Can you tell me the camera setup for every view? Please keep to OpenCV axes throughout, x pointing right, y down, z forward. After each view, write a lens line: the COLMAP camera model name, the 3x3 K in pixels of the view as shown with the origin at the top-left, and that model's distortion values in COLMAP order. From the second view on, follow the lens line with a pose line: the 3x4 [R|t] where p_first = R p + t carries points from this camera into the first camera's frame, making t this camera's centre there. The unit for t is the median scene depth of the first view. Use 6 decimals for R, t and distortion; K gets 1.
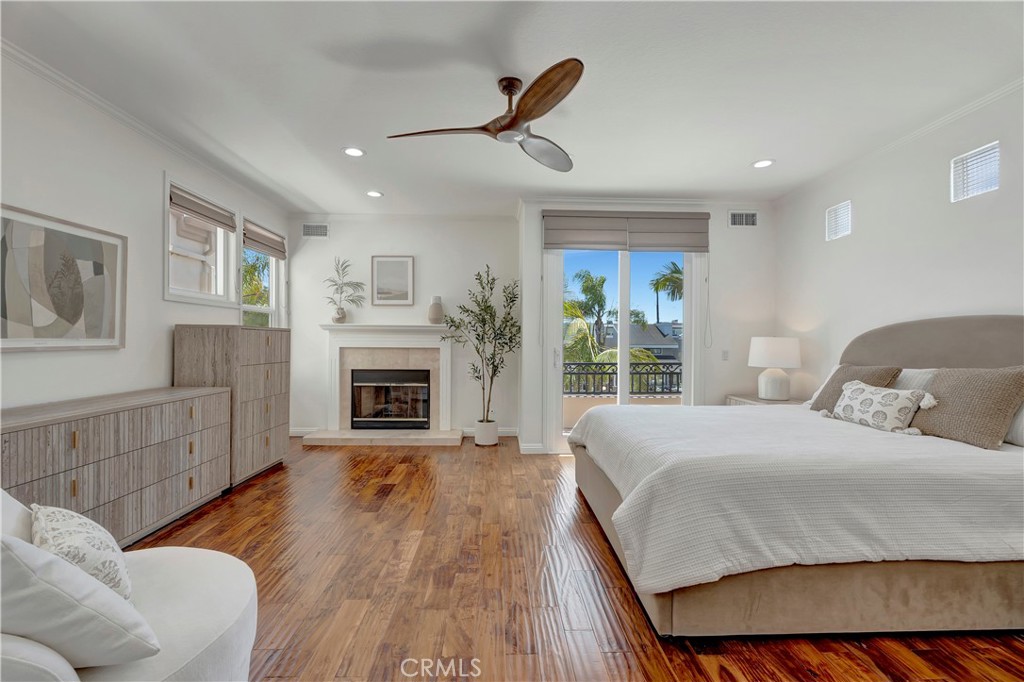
lens RADIAL K [[446.0, 0, 514.7], [0, 446.0, 339.3], [0, 0, 1]] dist [-0.007919, 0.000211]
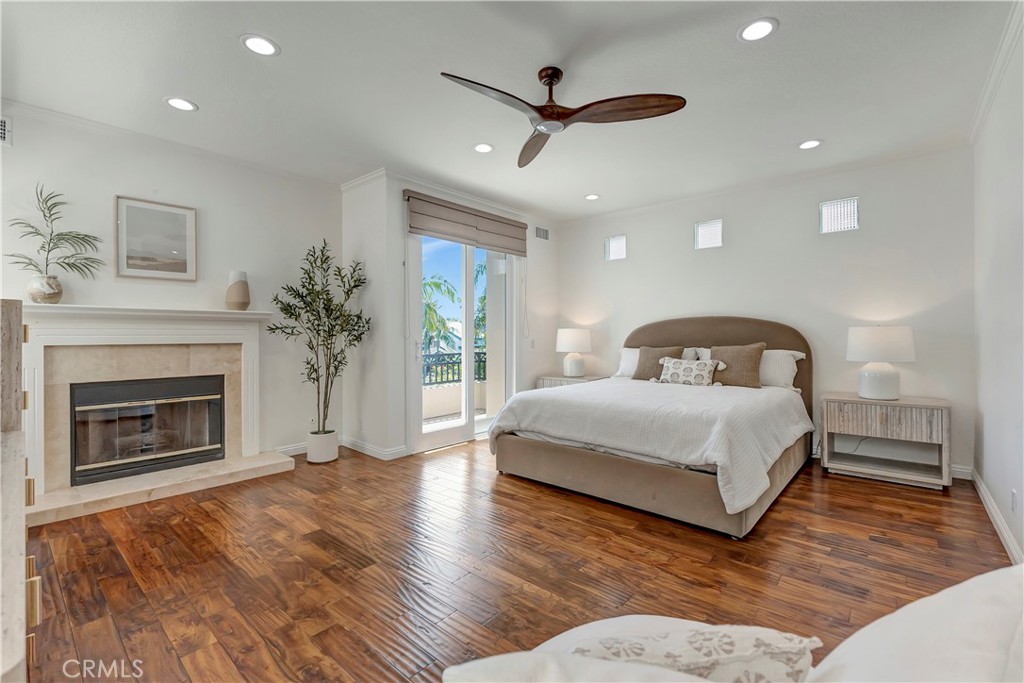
lens RADIAL K [[445.0, 0, 517.0], [0, 445.0, 333.9], [0, 0, 1]] dist [-0.007985, 0.000123]
pose [[0.682513, -0.006945, 0.730840, -0.419786], [0.003700, 0.999975, 0.006047, 0.001566], [-0.730864, -0.001423, 0.682522, 0.197483]]
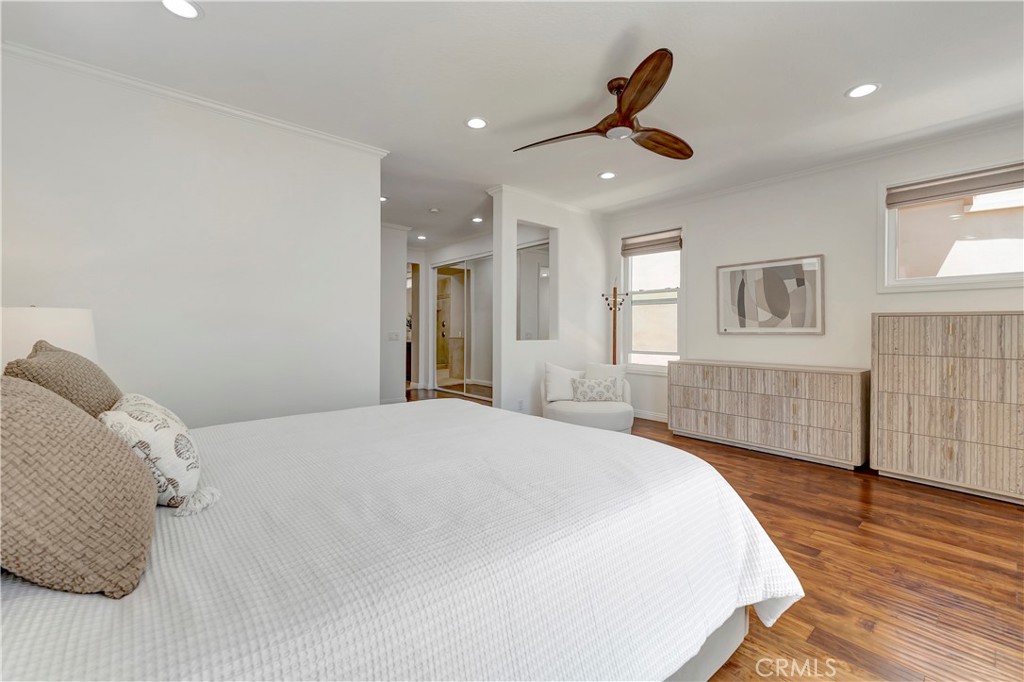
lens RADIAL K [[433.5, 0, 512.8], [0, 433.5, 332.0], [0, 0, 1]] dist [0.009025, 0.000023]
pose [[-0.780154, -0.005522, -0.625563, 0.441961], [-0.008268, 0.999965, 0.001484, 0.011087], [0.625533, 0.006330, -0.780172, 0.874236]]
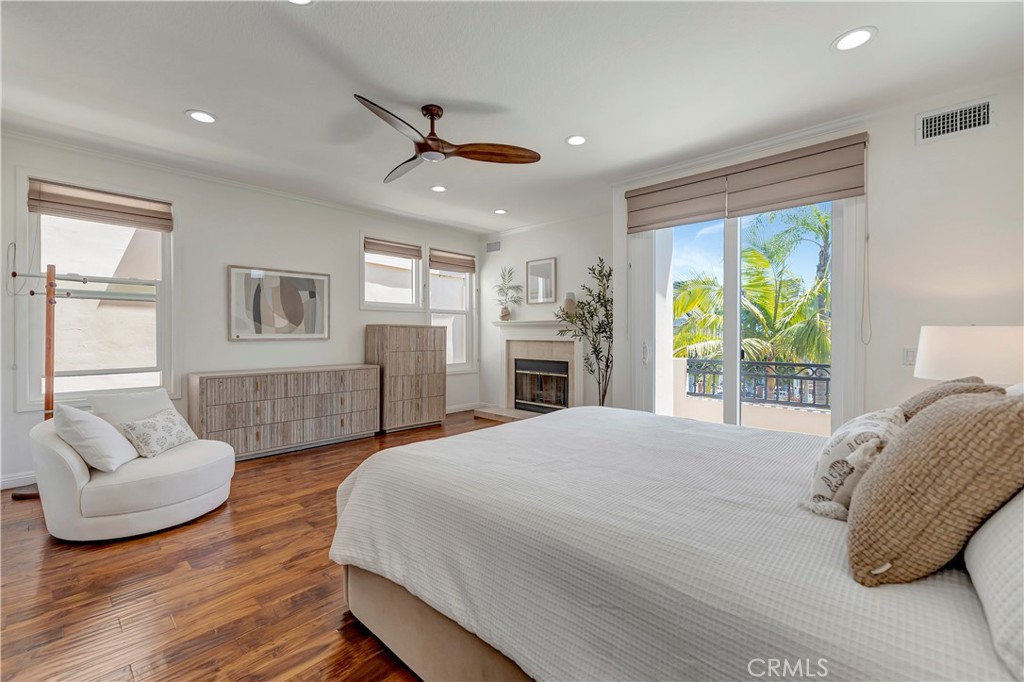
lens RADIAL K [[433.5, 0, 512.8], [0, 433.5, 332.0], [0, 0, 1]] dist [0.009025, 0.000023]
pose [[0.706077, -0.006317, -0.708107, 0.488961], [0.003817, 0.999980, -0.005114, 0.001945], [0.708125, 0.000908, 0.706086, 0.189125]]
